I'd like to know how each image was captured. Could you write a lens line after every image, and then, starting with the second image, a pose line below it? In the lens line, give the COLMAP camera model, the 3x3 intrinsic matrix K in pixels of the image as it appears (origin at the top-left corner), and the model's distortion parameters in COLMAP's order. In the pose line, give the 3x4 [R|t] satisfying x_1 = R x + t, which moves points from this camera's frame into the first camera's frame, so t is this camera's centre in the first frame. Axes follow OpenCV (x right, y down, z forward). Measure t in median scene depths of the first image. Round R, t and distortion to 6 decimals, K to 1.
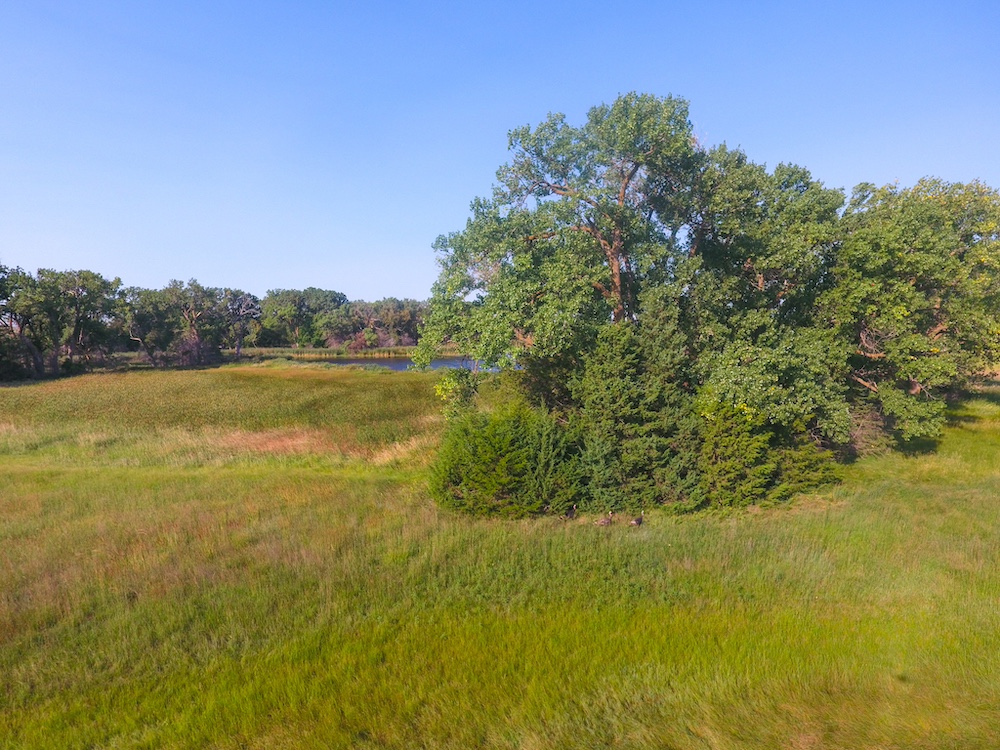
lens RADIAL K [[607.7, 0, 500.0], [0, 607.7, 375.0], [0, 0, 1]] dist [-0.004762, -0.000702]
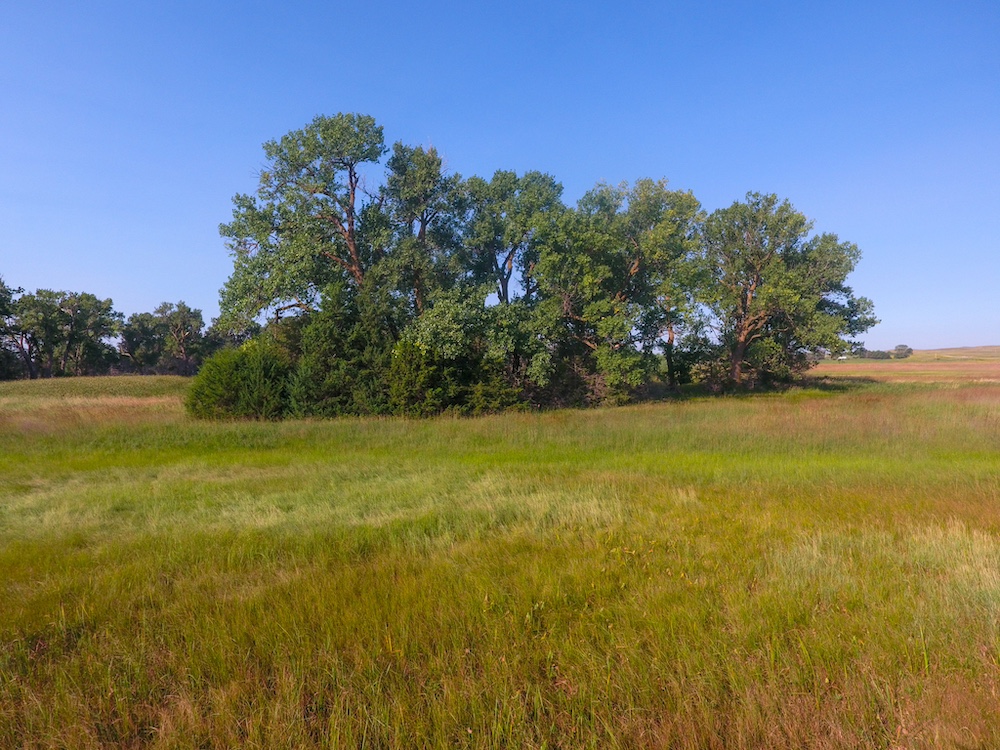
lens RADIAL K [[607.7, 0, 500.0], [0, 607.7, 375.0], [0, 0, 1]] dist [-0.004762, -0.000702]
pose [[0.998495, 0.000358, -0.054837, 0.167214], [-0.003715, 0.998123, -0.061123, 0.051234], [0.054712, 0.061234, 0.996623, -0.076275]]
